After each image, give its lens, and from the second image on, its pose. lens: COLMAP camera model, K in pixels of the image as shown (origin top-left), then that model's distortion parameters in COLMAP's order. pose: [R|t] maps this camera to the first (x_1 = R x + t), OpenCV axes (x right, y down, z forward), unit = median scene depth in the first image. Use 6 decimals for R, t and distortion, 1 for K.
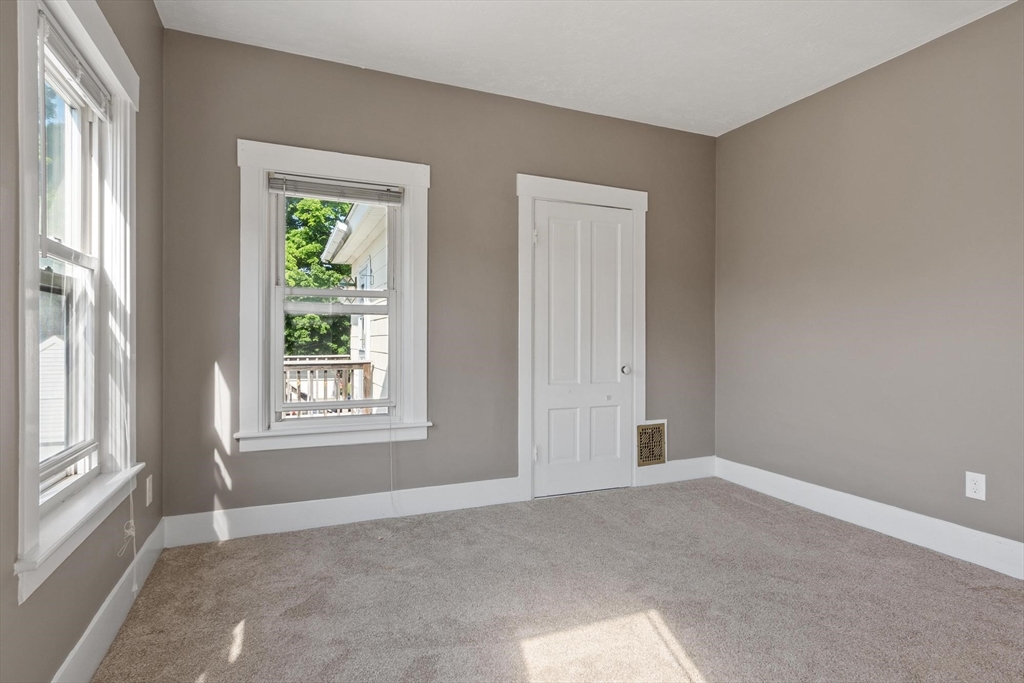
lens RADIAL K [[541.4, 0, 515.8], [0, 541.4, 335.7], [0, 0, 1]] dist [0.005436, -0.000023]
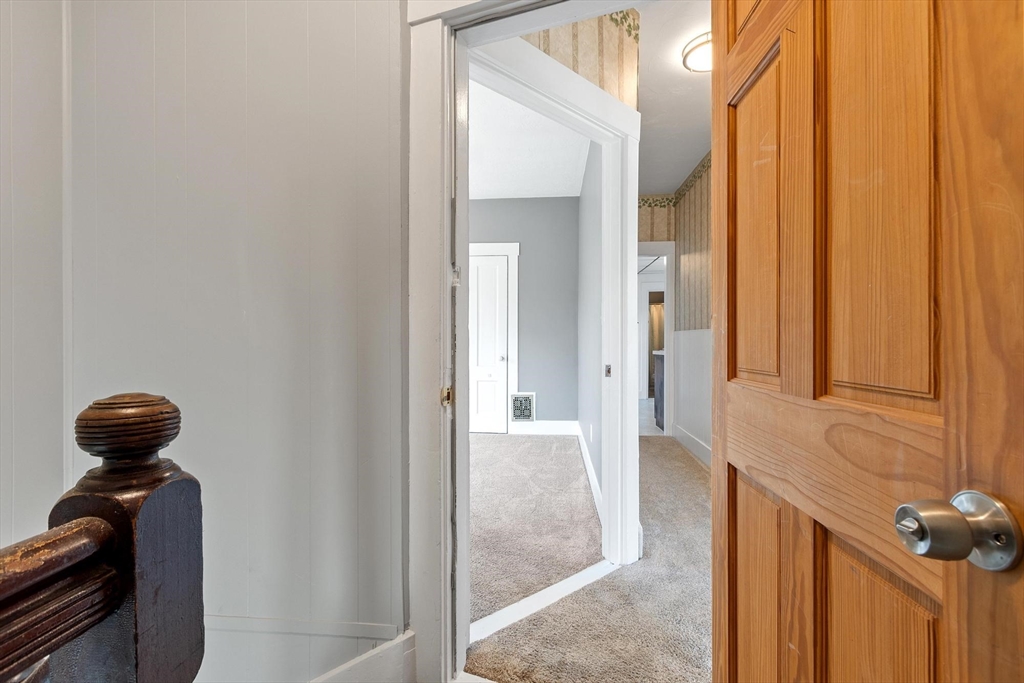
lens RADIAL K [[438.9, 0, 511.8], [0, 438.9, 342.2], [0, 0, 1]] dist [0.000132, 0.000002]
pose [[0.878681, 0.001504, -0.477407, 0.823705], [-0.000936, 0.999999, 0.001428, 0.013747], [0.477409, -0.000808, 0.878681, -0.101689]]
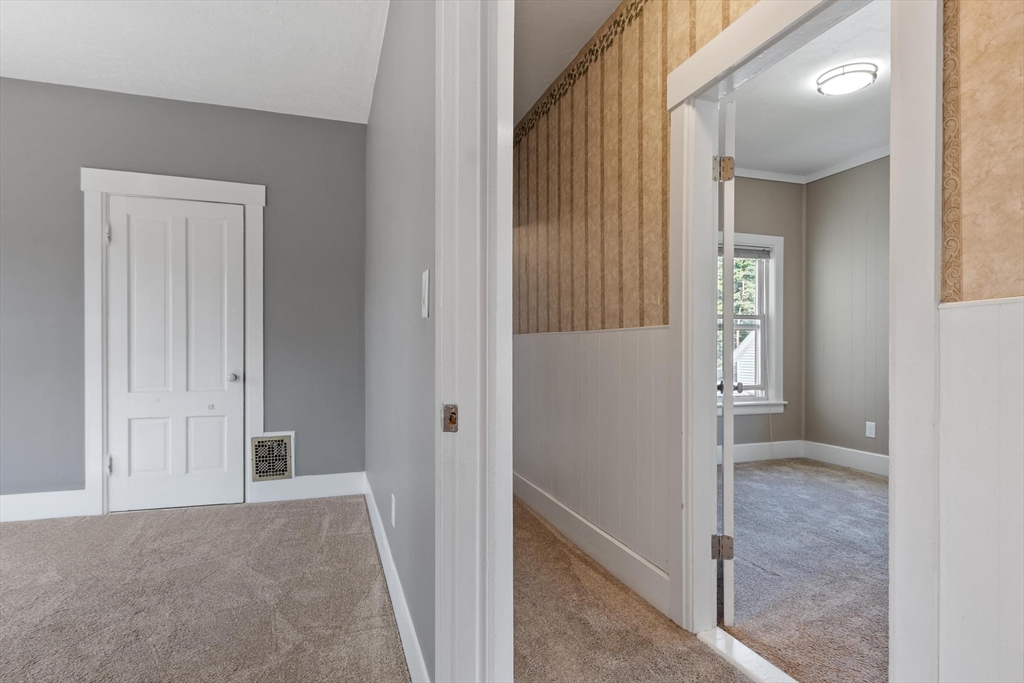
lens RADIAL K [[541.4, 0, 502.8], [0, 541.4, 352.9], [0, 0, 1]] dist [0.005436, -0.000023]
pose [[0.996002, 0.004163, -0.089233, 0.736230], [-0.003541, 0.999968, 0.007133, 0.012264], [0.089260, -0.006789, 0.995985, 0.111396]]
